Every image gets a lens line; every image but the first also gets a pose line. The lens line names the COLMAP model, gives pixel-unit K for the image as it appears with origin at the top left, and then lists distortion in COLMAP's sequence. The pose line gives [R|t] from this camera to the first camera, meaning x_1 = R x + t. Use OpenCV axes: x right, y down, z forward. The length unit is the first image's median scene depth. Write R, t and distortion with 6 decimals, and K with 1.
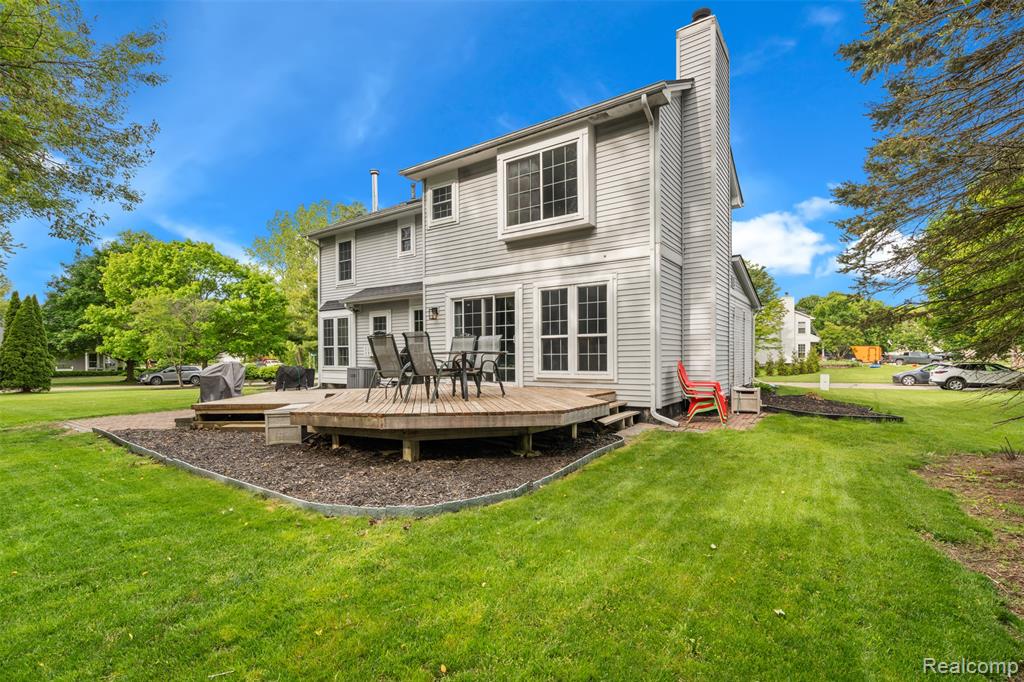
lens RADIAL K [[474.5, 0, 510.7], [0, 474.5, 358.3], [0, 0, 1]] dist [0.000686, 0.000036]
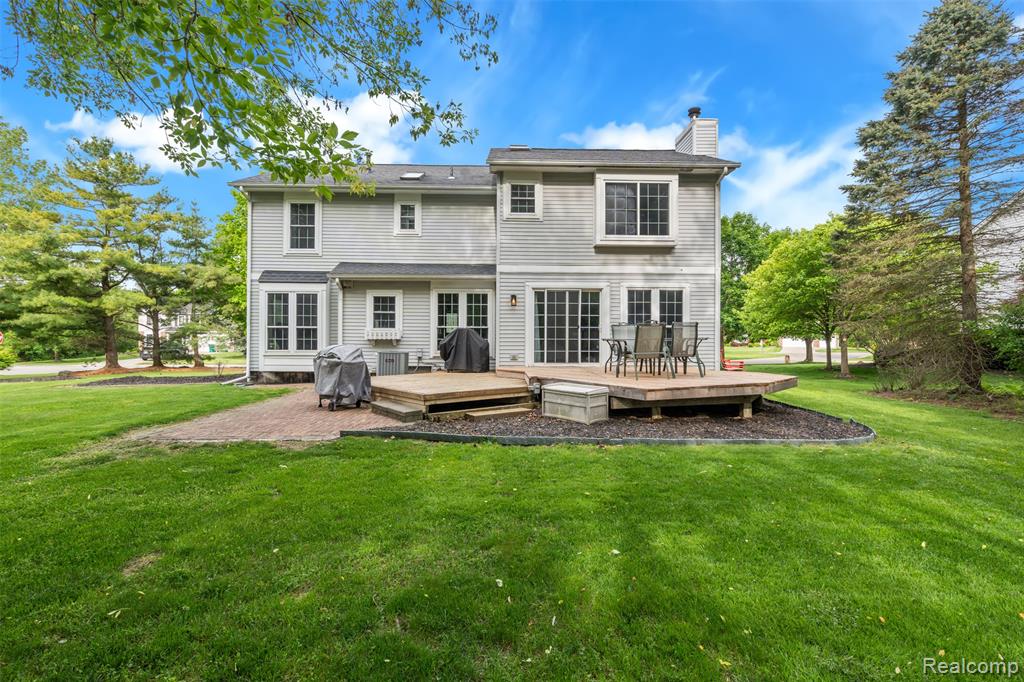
lens RADIAL K [[462.4, 0, 512.0], [0, 462.4, 341.0], [0, 0, 1]] dist [-0.004317, 0.000343]
pose [[0.801046, 0.008671, 0.598540, -0.866510], [-0.006896, 0.999962, -0.005257, 0.002636], [-0.598563, 0.000084, 0.801076, 0.186271]]
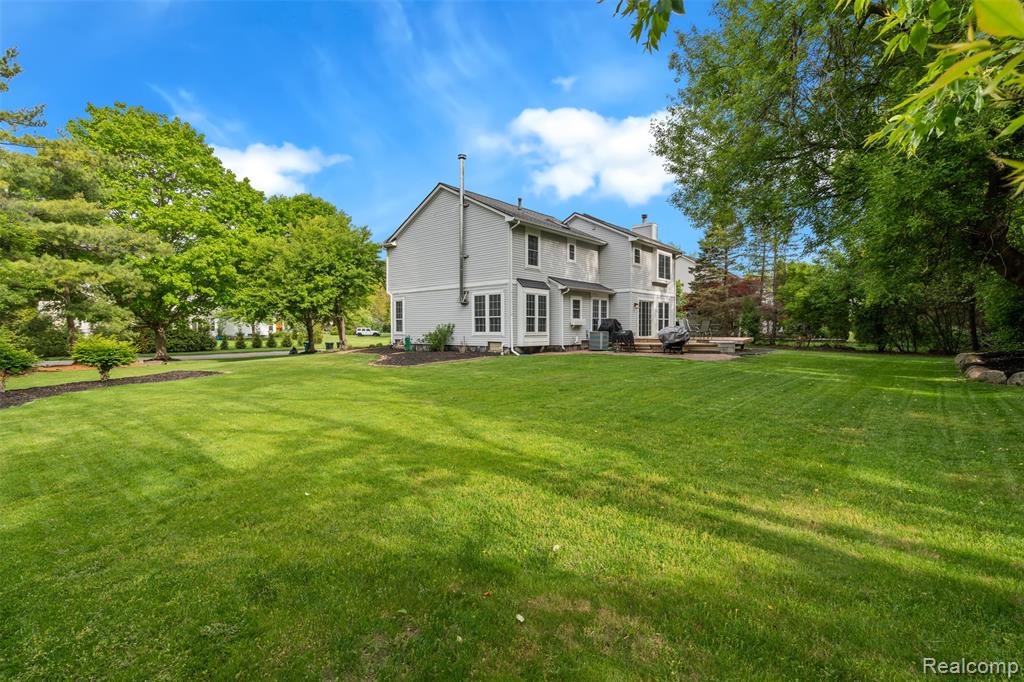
lens RADIAL K [[462.4, 0, 512.0], [0, 462.4, 341.0], [0, 0, 1]] dist [-0.004317, 0.000343]
pose [[0.102189, -0.022476, 0.994511, -2.577772], [0.003550, 0.999747, 0.022229, 0.019619], [-0.994759, 0.001259, 0.102243, 1.489706]]
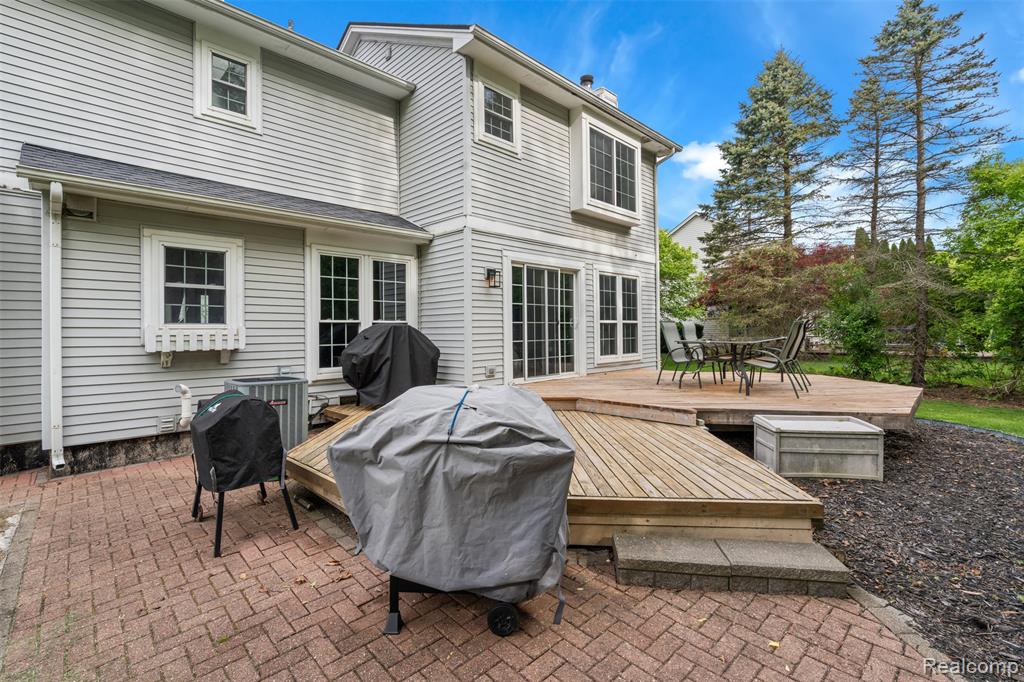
lens RADIAL K [[463.8, 0, 510.0], [0, 463.8, 326.5], [0, 0, 1]] dist [-0.002959, 0.000104]
pose [[0.175139, 0.012678, 0.984462, -0.855137], [0.012406, 0.999809, -0.015083, -0.021388], [-0.984466, 0.014855, 0.174948, 0.956984]]
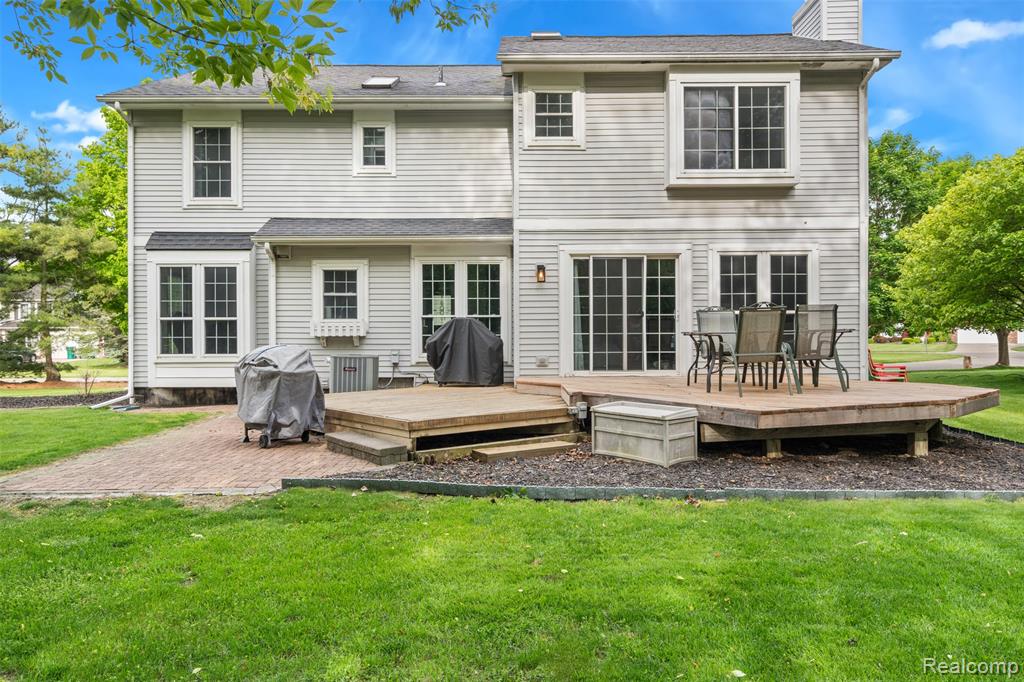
lens RADIAL K [[713.9, 0, 512.0], [0, 713.9, 338.5], [0, 0, 1]] dist [0.017086, -0.009524]
pose [[0.815133, 0.000860, 0.579273, -0.874163], [0.001870, 0.999990, -0.004116, 0.003304], [-0.579270, 0.004439, 0.815123, 0.202830]]
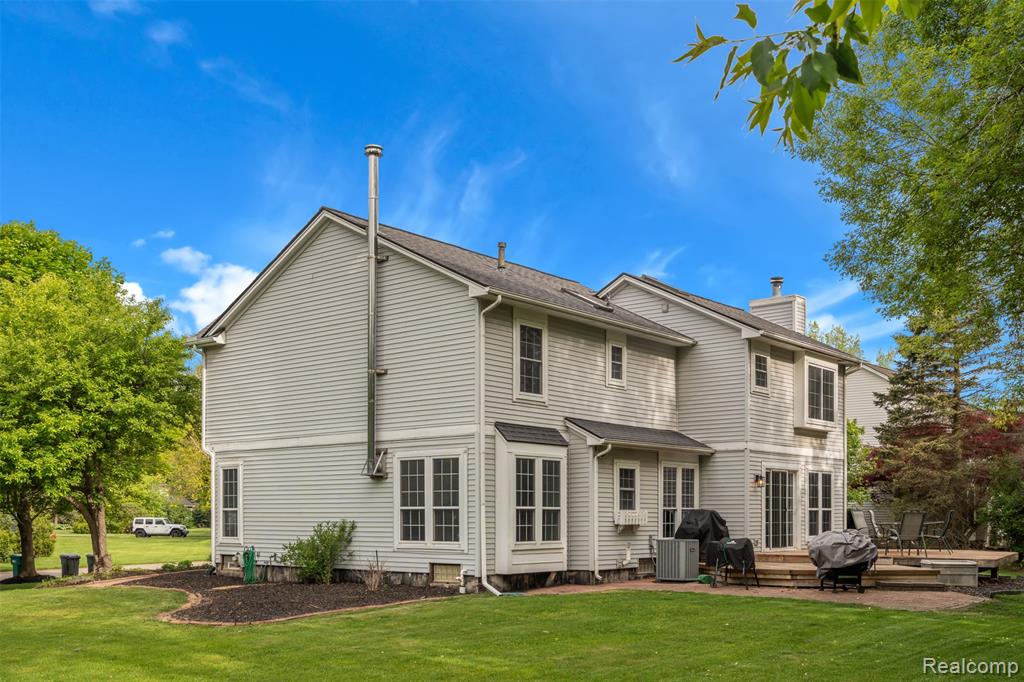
lens RADIAL K [[1033.9, 0, 511.0], [0, 1033.9, 513.8], [0, 0, 1]] dist [0.012746, -0.005696]
pose [[0.076522, 0.006708, 0.997045, -2.581465], [0.001682, 0.999975, -0.006857, -0.014027], [-0.997066, 0.002201, 0.076509, 1.488332]]
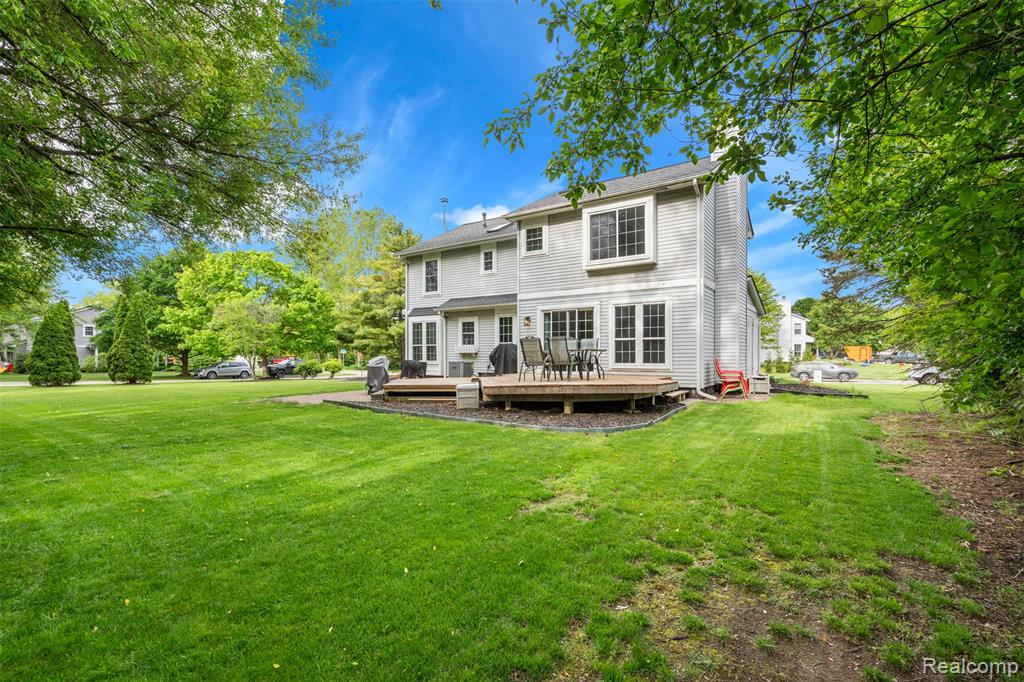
lens RADIAL K [[474.5, 0, 510.7], [0, 474.5, 358.3], [0, 0, 1]] dist [0.000686, 0.000036]
pose [[0.999971, 0.003696, 0.006672, -0.239775], [-0.003715, 0.999989, 0.002857, 0.007922], [-0.006661, -0.002882, 0.999974, -0.385503]]
